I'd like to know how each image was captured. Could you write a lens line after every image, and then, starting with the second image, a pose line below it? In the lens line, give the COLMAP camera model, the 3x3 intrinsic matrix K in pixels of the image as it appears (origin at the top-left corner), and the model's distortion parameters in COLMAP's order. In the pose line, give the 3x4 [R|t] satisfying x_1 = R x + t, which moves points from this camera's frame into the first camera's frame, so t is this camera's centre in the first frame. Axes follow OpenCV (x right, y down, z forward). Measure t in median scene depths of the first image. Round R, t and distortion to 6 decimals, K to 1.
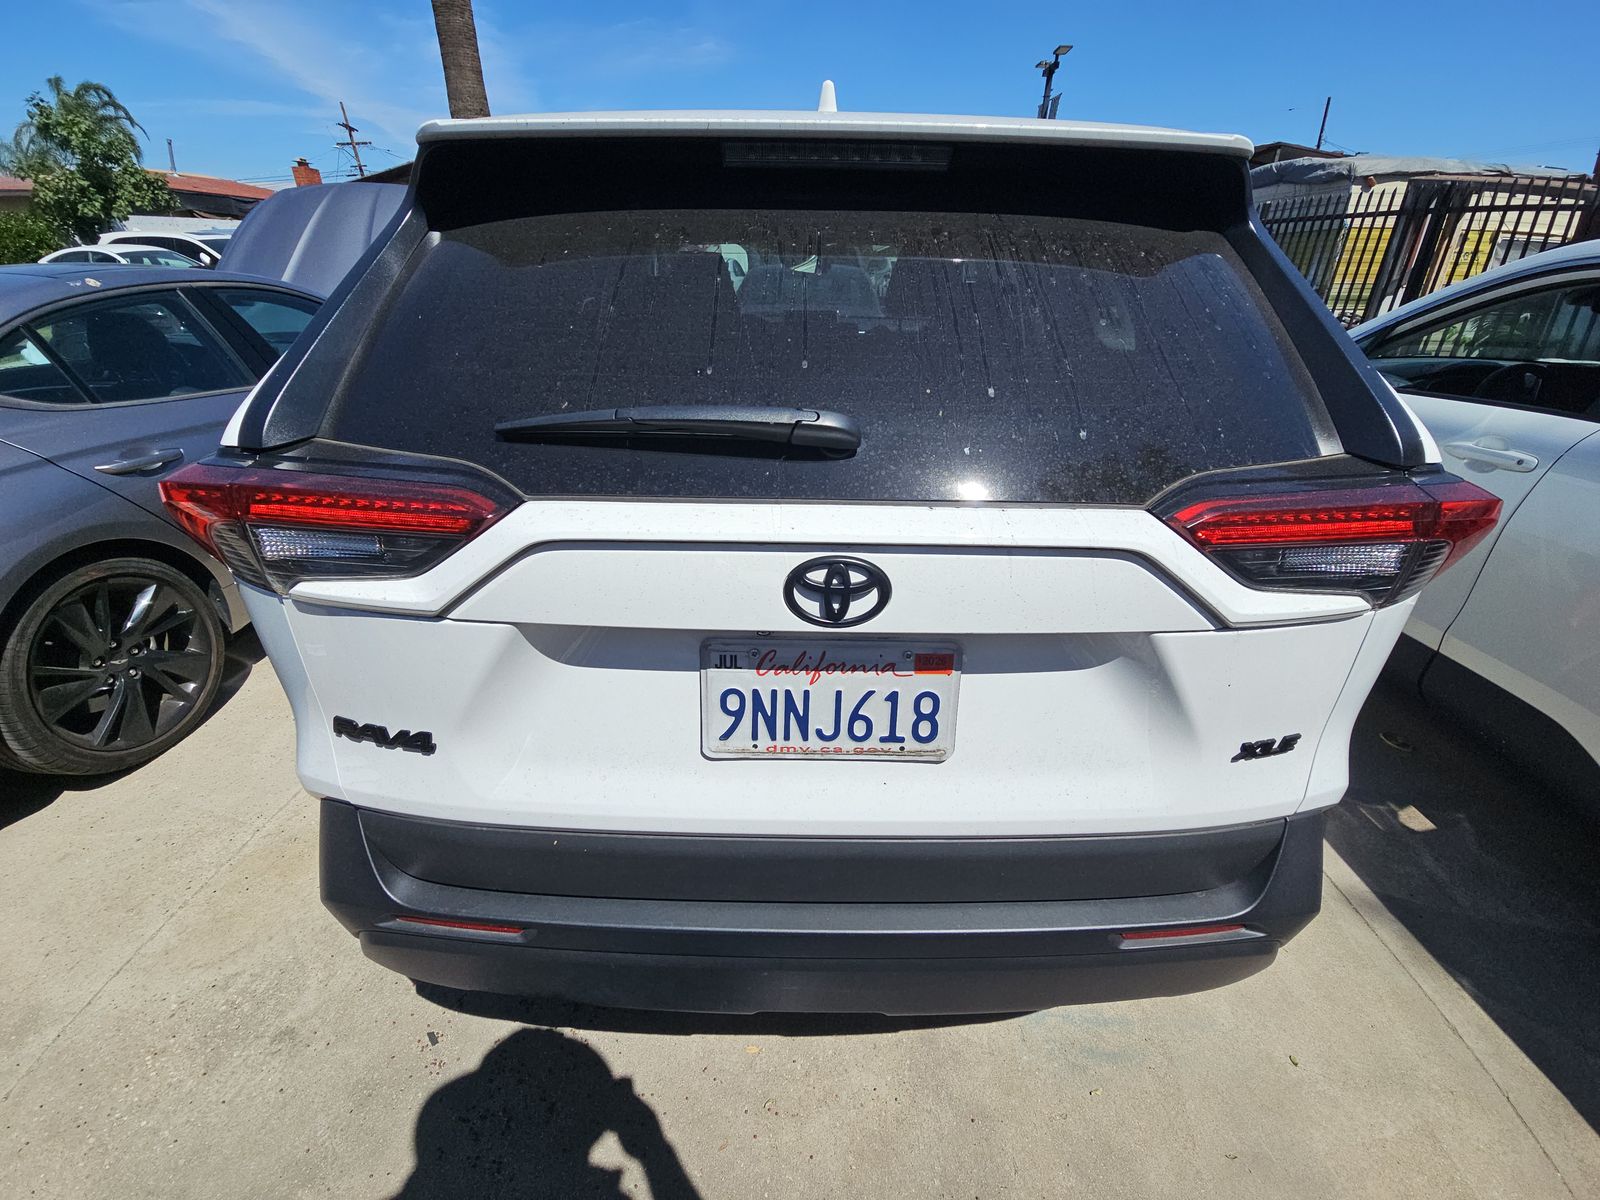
lens RADIAL K [[648.4, 0, 800.0], [0, 648.4, 600.0], [0, 0, 1]] dist [0.020271, -0.019577]
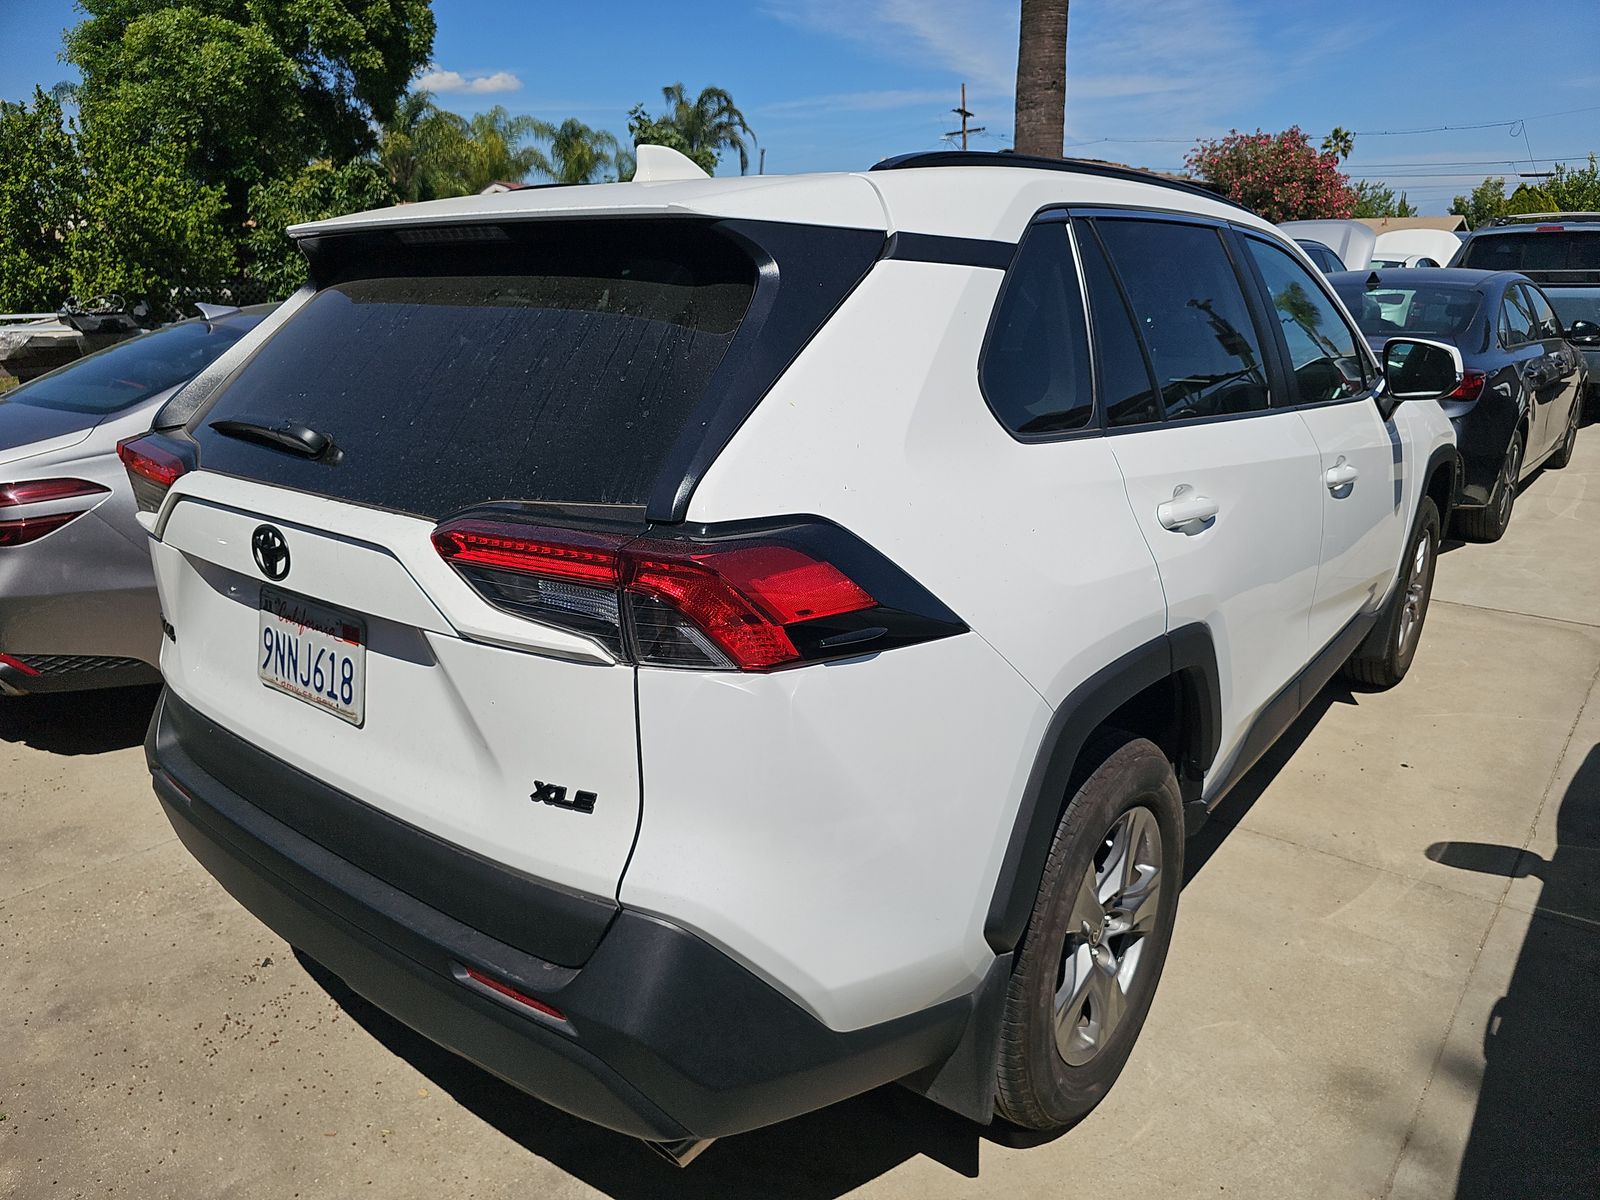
lens RADIAL K [[1050.3, 0, 809.7], [0, 1050.3, 600.8], [0, 0, 1]] dist [0.001381, -0.018039]
pose [[0.792814, 0.158483, -0.588498, 1.972101], [-0.257685, 0.962211, -0.088024, -0.011680], [0.552309, 0.221434, 0.803693, -0.119369]]
